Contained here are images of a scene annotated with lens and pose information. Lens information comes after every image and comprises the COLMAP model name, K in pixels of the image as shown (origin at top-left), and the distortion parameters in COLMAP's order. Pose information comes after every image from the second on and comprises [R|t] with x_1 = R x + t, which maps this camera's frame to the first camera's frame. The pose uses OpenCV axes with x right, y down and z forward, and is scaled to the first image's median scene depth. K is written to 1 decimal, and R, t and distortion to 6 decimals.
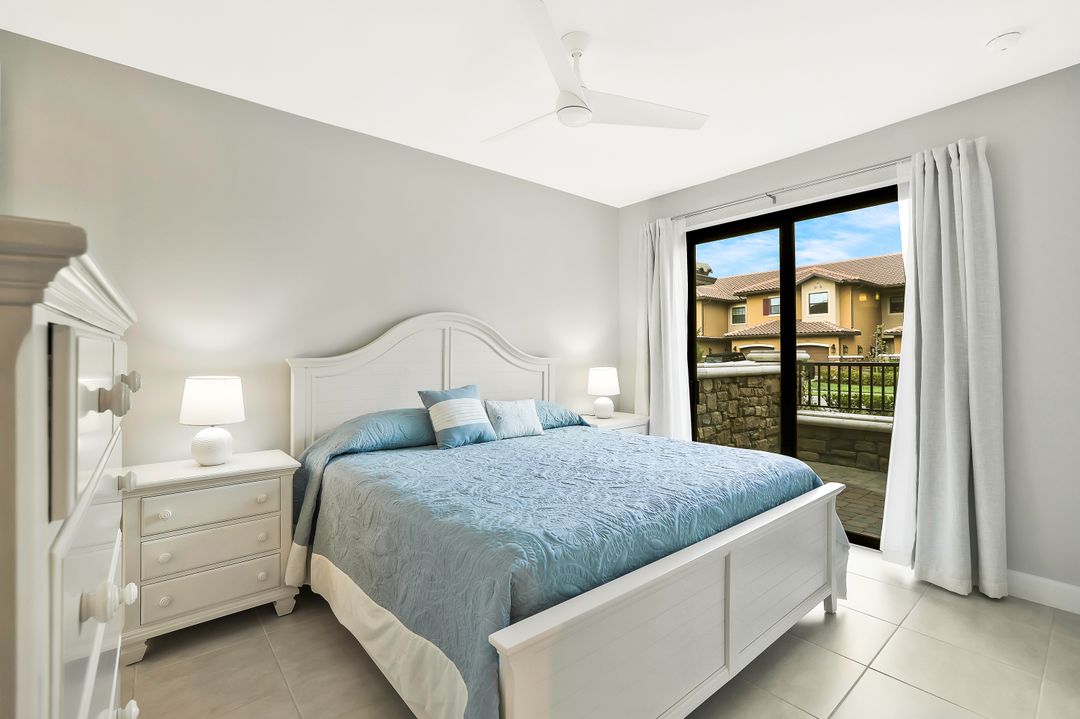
lens RADIAL K [[477.7, 0, 537.1], [0, 477.7, 354.4], [0, 0, 1]] dist [-0.049902, 0.023145]
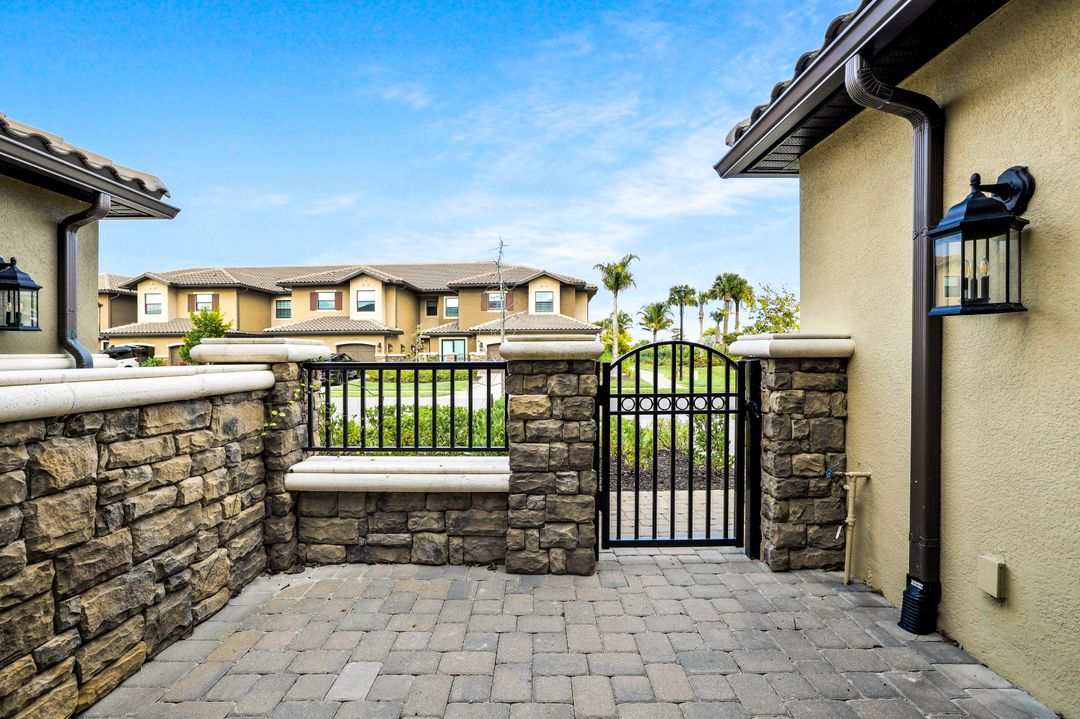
lens RADIAL K [[477.7, 0, 537.1], [0, 477.7, 354.4], [0, 0, 1]] dist [-0.049902, 0.023145]
pose [[0.636900, -0.004080, 0.770936, 0.076118], [0.002980, 0.999992, 0.002830, 0.001634], [-0.770941, 0.000495, 0.636907, 0.116056]]
